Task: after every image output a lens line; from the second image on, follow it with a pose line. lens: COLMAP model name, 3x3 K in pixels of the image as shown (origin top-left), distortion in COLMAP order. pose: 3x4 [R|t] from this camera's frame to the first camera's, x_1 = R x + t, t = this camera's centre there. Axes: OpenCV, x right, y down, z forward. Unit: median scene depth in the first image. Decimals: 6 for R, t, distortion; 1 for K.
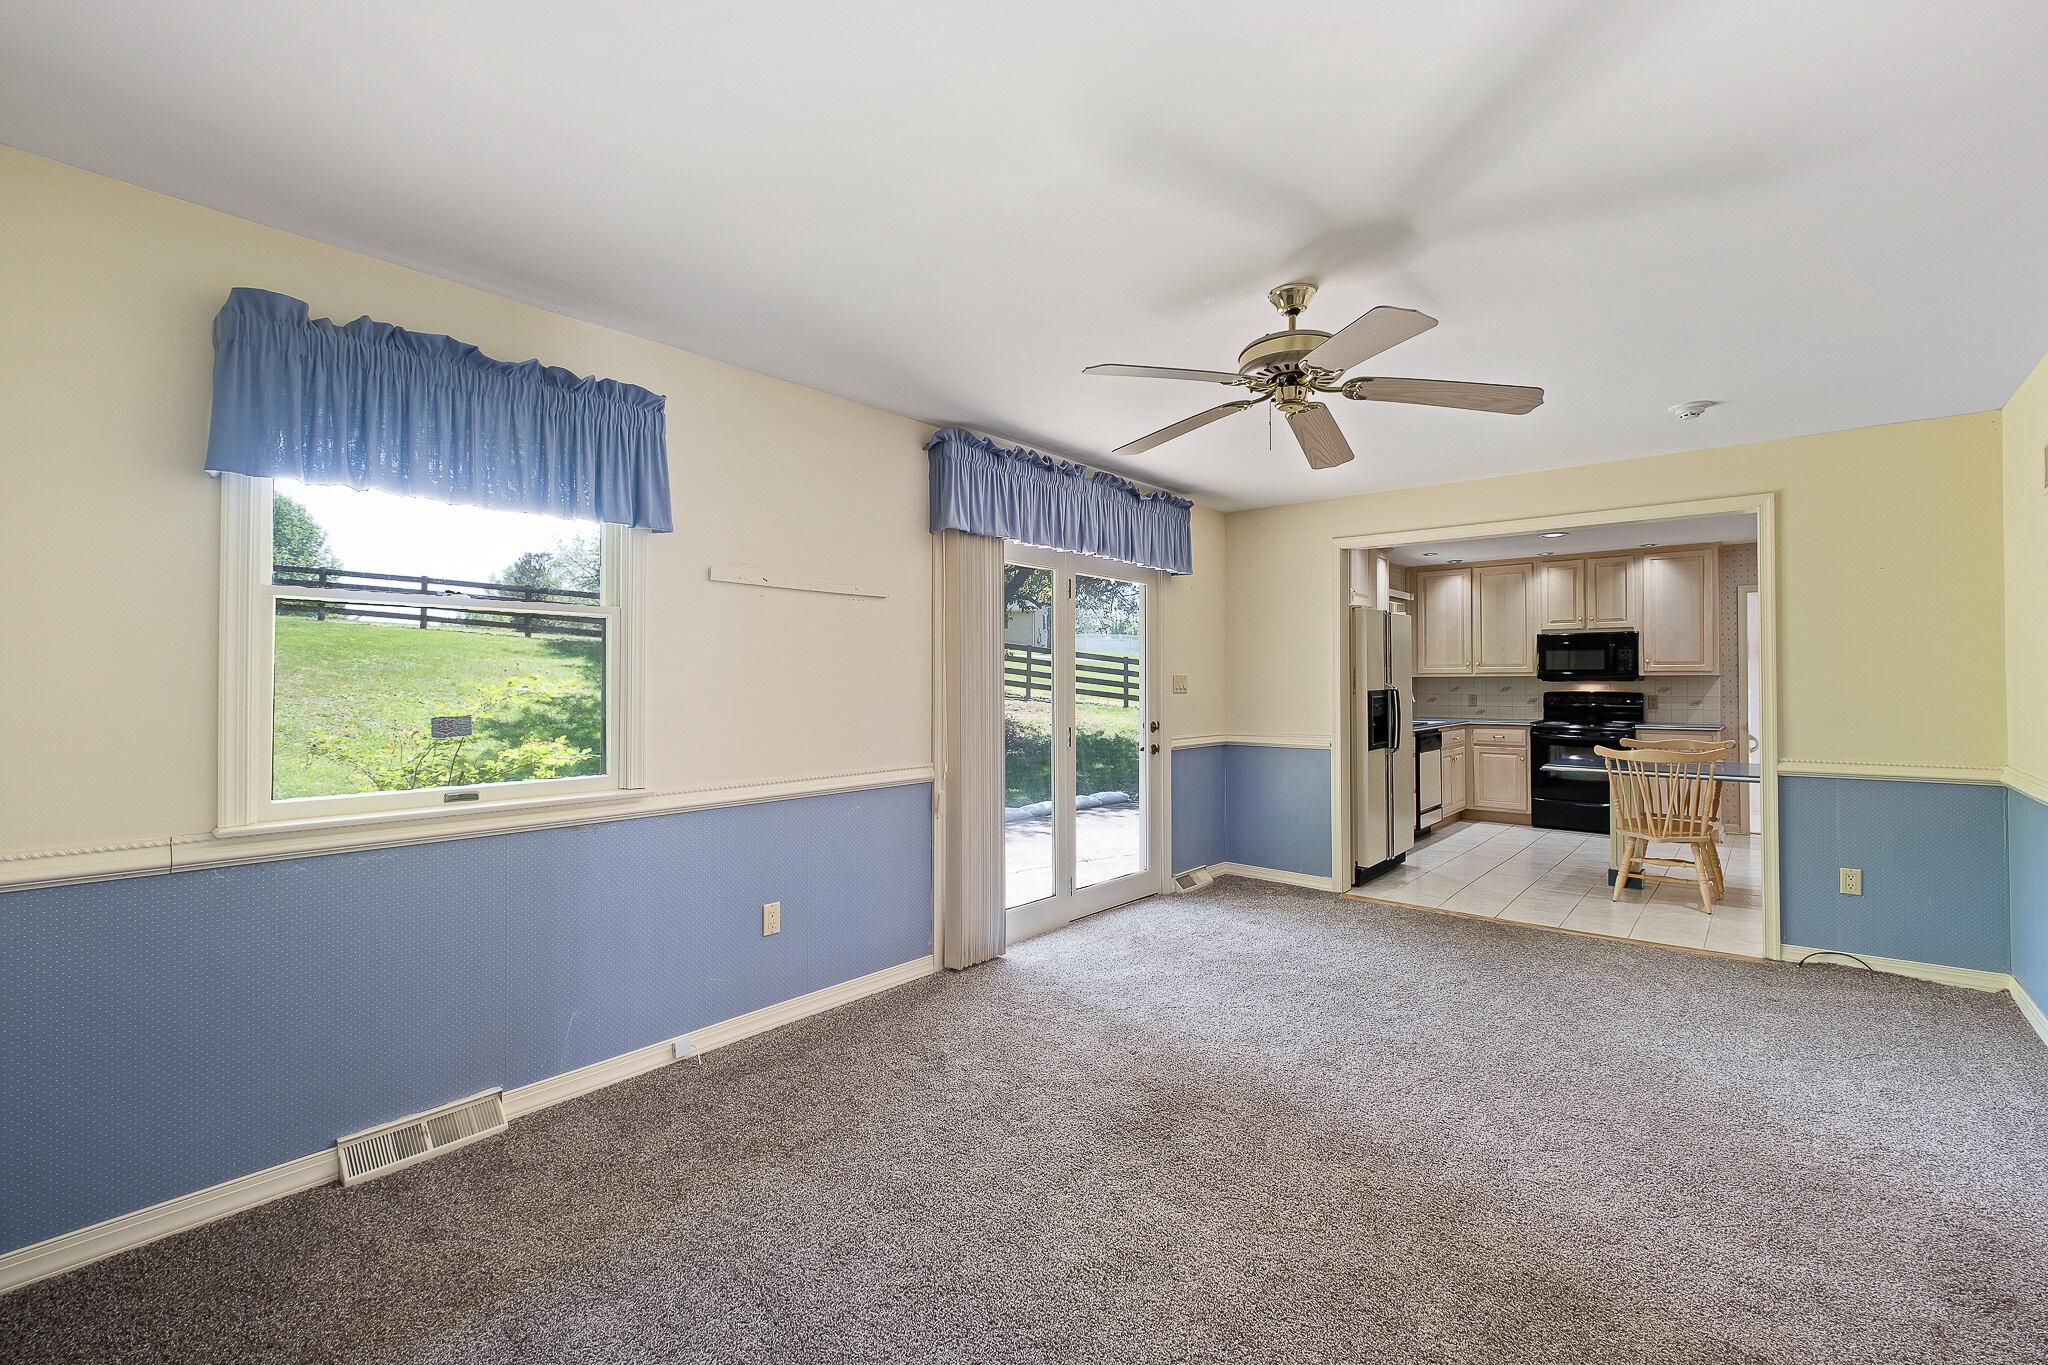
lens RADIAL K [[878.6, 0, 1021.0], [0, 878.6, 671.2], [0, 0, 1]] dist [-0.001294, -0.000235]
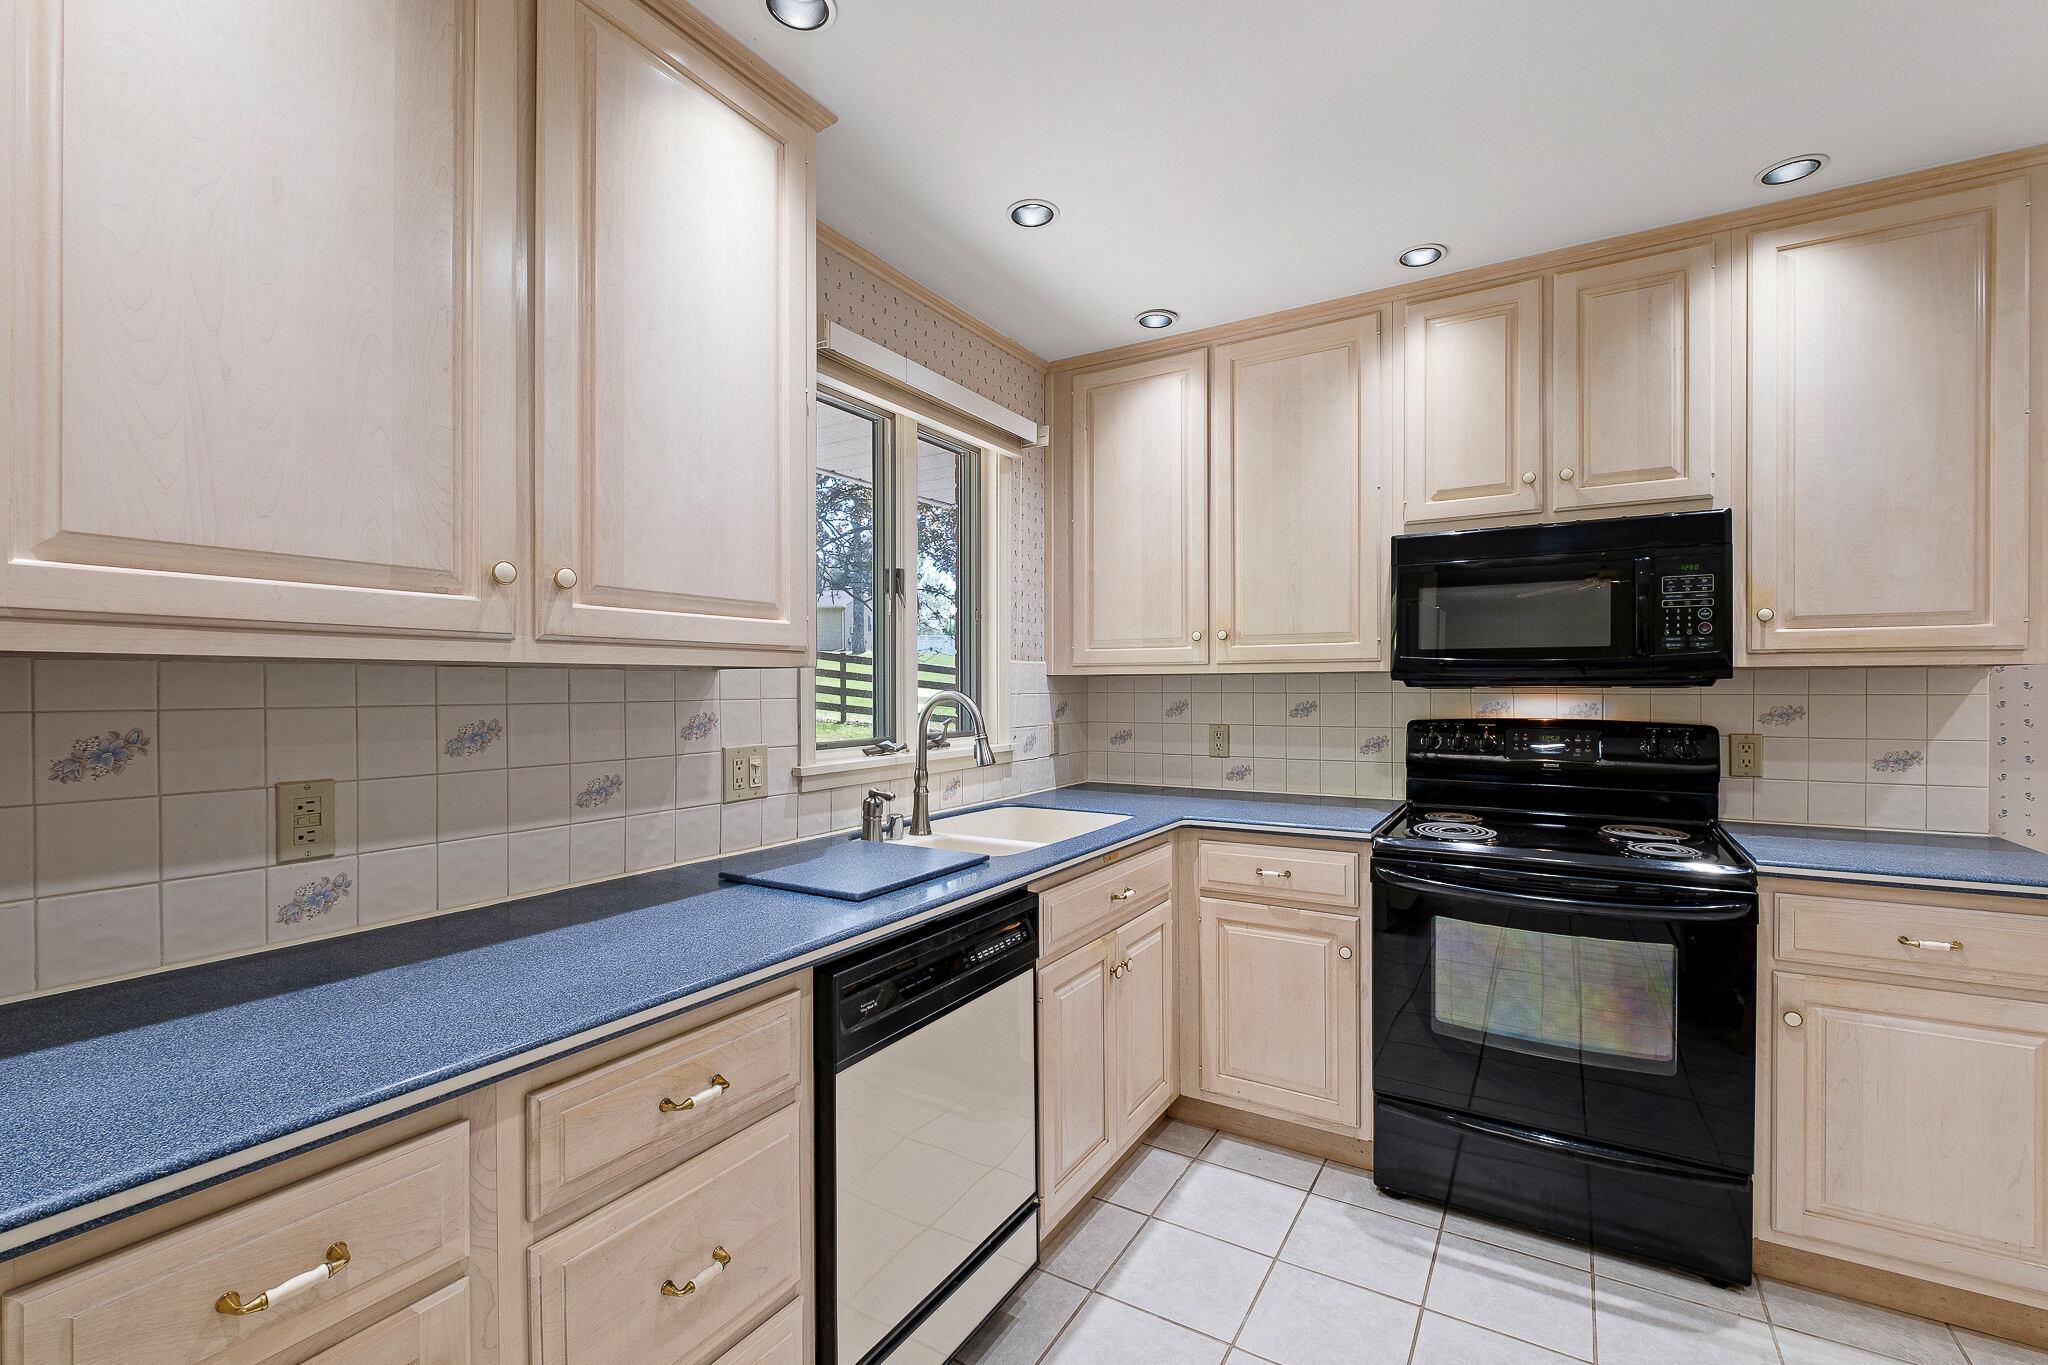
lens RADIAL K [[884.3, 0, 1026.9], [0, 884.3, 689.1], [0, 0, 1]] dist [-0.000850, -0.000472]
pose [[0.985797, -0.002319, 0.167928, 0.423367], [-0.000221, 0.999886, 0.015106, 0.007848], [-0.167944, -0.014929, 0.985684, 0.740121]]
